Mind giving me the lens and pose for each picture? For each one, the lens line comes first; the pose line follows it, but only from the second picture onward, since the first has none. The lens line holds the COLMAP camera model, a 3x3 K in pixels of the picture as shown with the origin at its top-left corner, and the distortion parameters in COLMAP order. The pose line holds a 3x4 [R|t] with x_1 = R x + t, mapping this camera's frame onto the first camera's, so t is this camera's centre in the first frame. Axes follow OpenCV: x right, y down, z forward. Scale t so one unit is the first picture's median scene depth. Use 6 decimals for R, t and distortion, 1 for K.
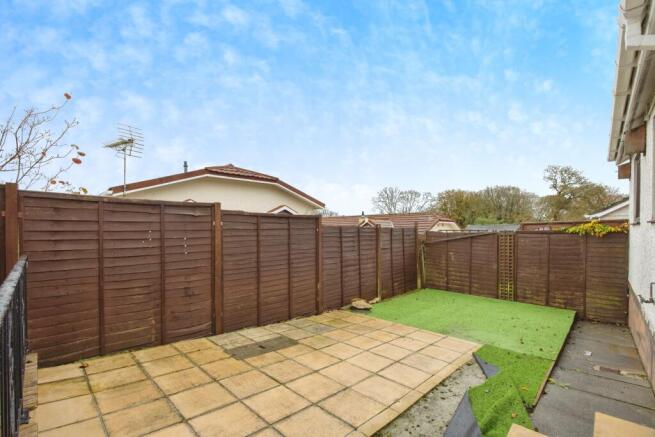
lens RADIAL K [[290.4, 0, 329.4], [0, 290.4, 233.6], [0, 0, 1]] dist [-0.003871, 0.000091]
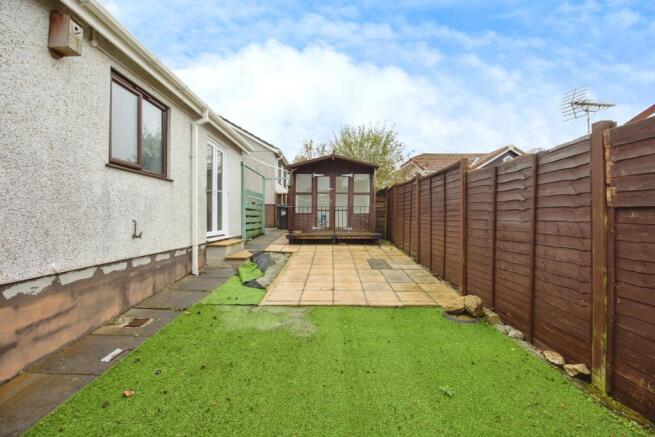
lens RADIAL K [[281.8, 0, 325.9], [0, 281.8, 212.3], [0, 0, 1]] dist [-0.019056, 0.002883]
pose [[-0.736012, -0.004969, -0.676950, 0.637511], [-0.000744, 0.999978, -0.006532, 0.067897], [0.676968, -0.004304, -0.736000, 1.170792]]
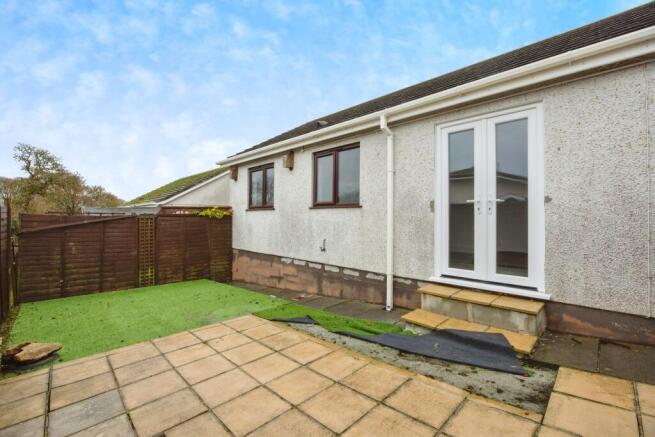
lens RADIAL K [[281.8, 0, 327.9], [0, 281.8, 209.4], [0, 0, 1]] dist [-0.019056, 0.002883]
pose [[0.031726, 0.030969, 0.999017, -0.355192], [0.012116, 0.999435, -0.031366, 0.013870], [-0.999423, 0.013100, 0.031332, 0.440139]]
